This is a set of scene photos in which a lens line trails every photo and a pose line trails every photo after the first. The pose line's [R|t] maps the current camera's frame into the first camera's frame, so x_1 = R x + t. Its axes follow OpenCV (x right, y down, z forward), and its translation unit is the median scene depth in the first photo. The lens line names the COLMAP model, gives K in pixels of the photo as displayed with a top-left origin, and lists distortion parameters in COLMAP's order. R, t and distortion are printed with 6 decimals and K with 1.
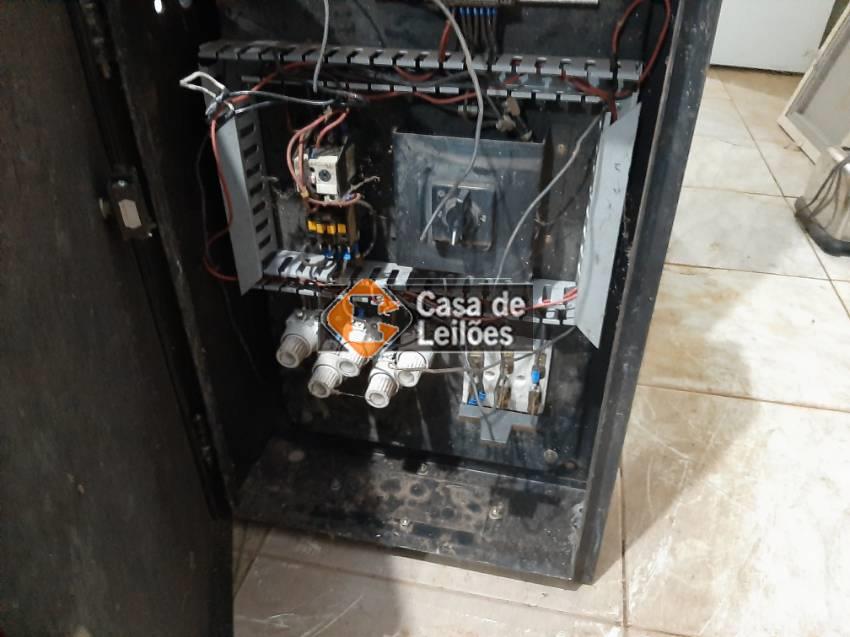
lens RADIAL K [[640.2, 0, 438.8], [0, 640.2, 317.1], [0, 0, 1]] dist [0.064467, -0.144112]
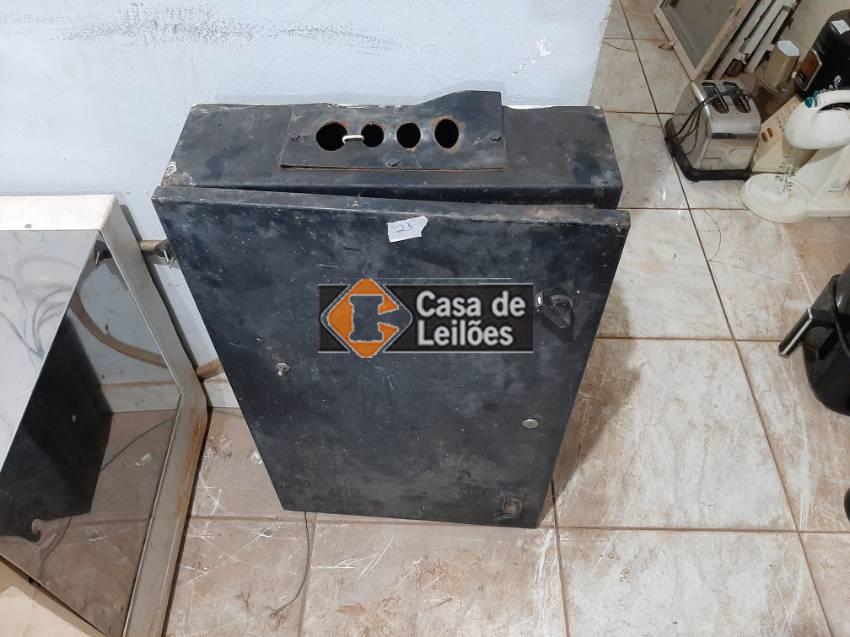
lens RADIAL K [[634.9, 0, 437.4], [0, 634.9, 321.1], [0, 0, 1]] dist [0.056641, -0.138125]
pose [[0.981653, -0.148358, 0.119783, -0.117443], [0.107602, 0.949626, 0.294335, -0.499222], [-0.157416, -0.276046, 0.948166, -0.326508]]
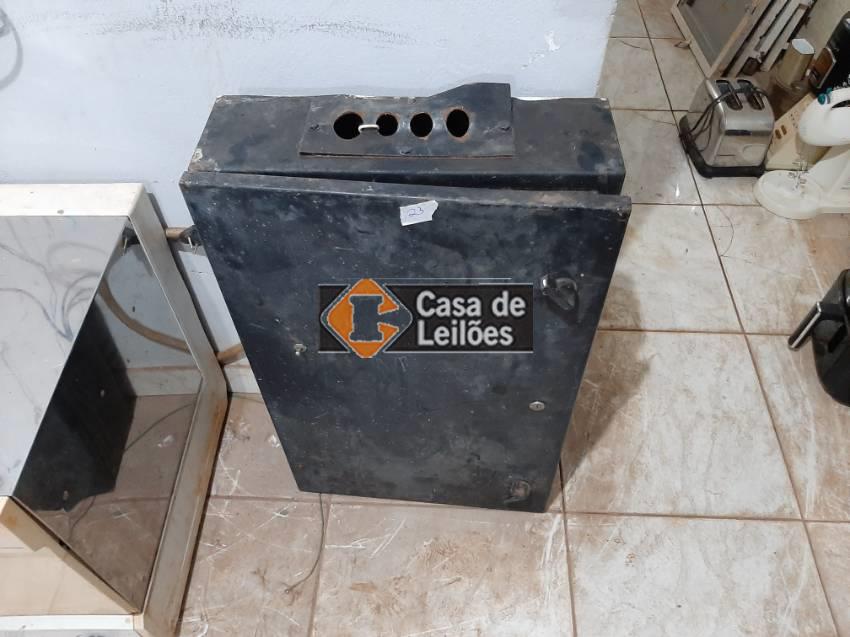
lens RADIAL K [[634.9, 0, 437.4], [0, 634.9, 321.1], [0, 0, 1]] dist [0.056641, -0.138125]
pose [[0.985907, -0.138518, 0.093809, -0.116045], [0.105943, 0.950928, 0.290709, -0.482948], [-0.129474, -0.276674, 0.952202, -0.378861]]
